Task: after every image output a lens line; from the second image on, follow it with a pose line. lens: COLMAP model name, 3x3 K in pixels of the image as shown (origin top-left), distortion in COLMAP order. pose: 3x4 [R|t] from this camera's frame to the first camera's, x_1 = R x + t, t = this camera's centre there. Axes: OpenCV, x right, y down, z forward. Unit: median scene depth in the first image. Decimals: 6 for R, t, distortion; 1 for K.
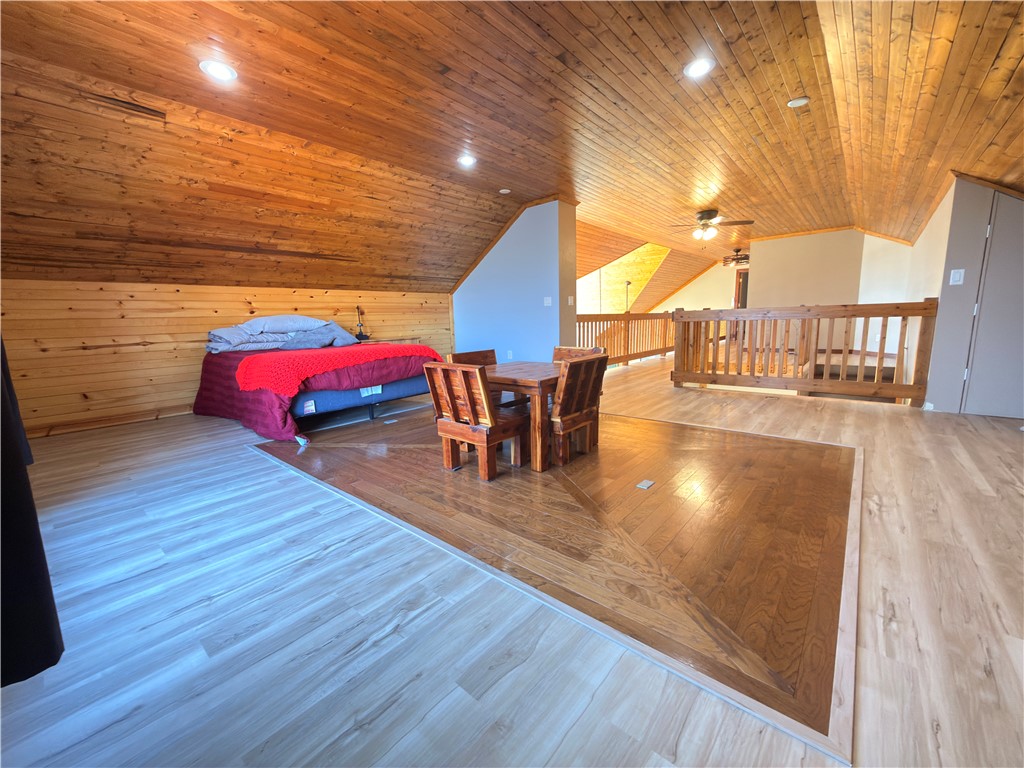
lens RADIAL K [[407.4, 0, 513.2], [0, 407.4, 382.6], [0, 0, 1]] dist [0.000477, -0.000044]
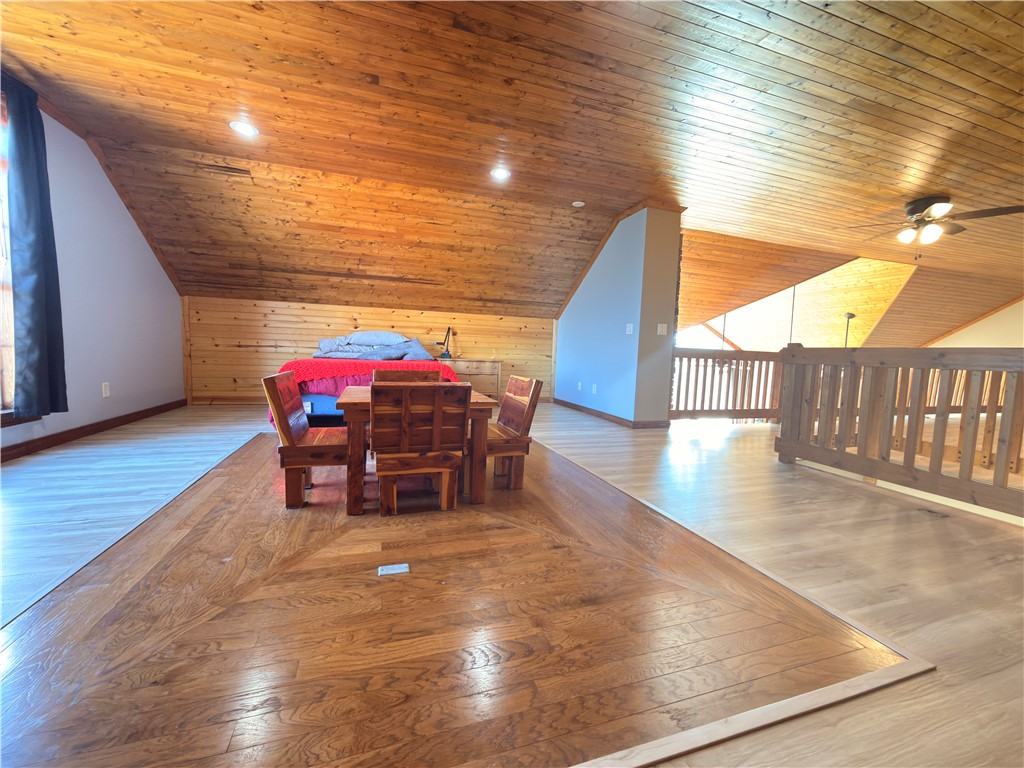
lens RADIAL K [[407.4, 0, 513.1], [0, 407.4, 383.7], [0, 0, 1]] dist [0.000477, -0.000044]
pose [[0.855282, 0.103010, -0.507820, 0.407508], [-0.141445, 0.989233, -0.037561, -0.032291], [0.498483, 0.103953, 0.860644, 0.236700]]
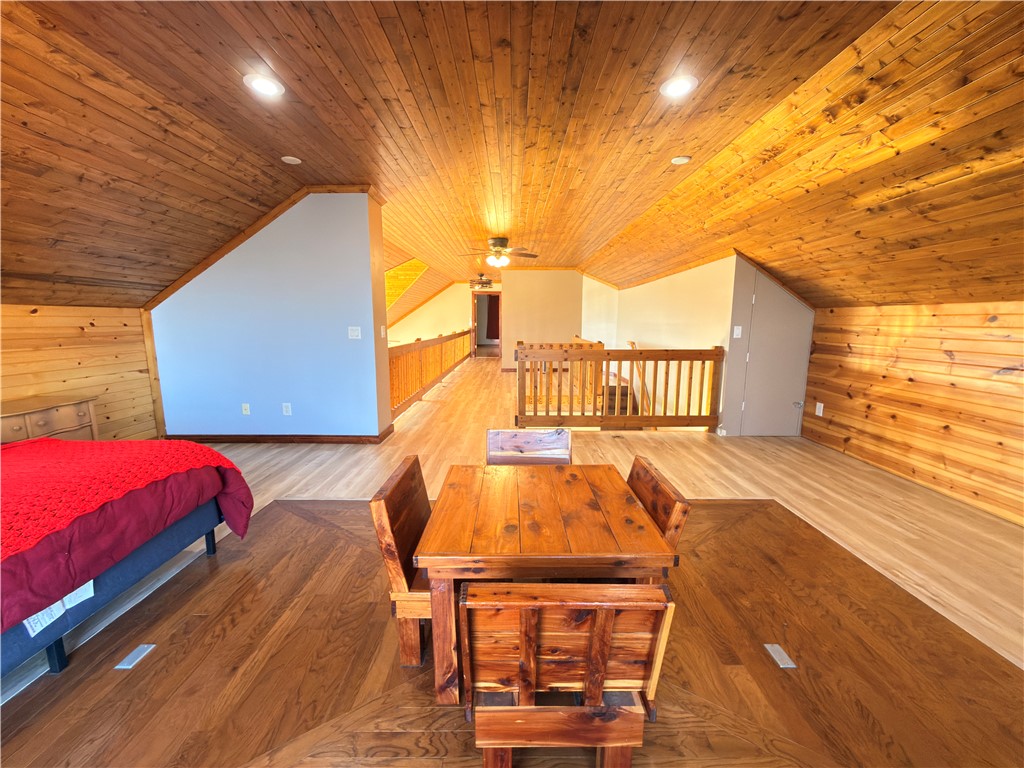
lens RADIAL K [[407.4, 0, 513.4], [0, 407.4, 384.1], [0, 0, 1]] dist [0.000477, -0.000044]
pose [[0.758690, -0.069810, 0.647701, -0.221158], [0.077270, 0.996866, 0.016933, -0.131562], [-0.646853, 0.037201, 0.761706, 0.371616]]
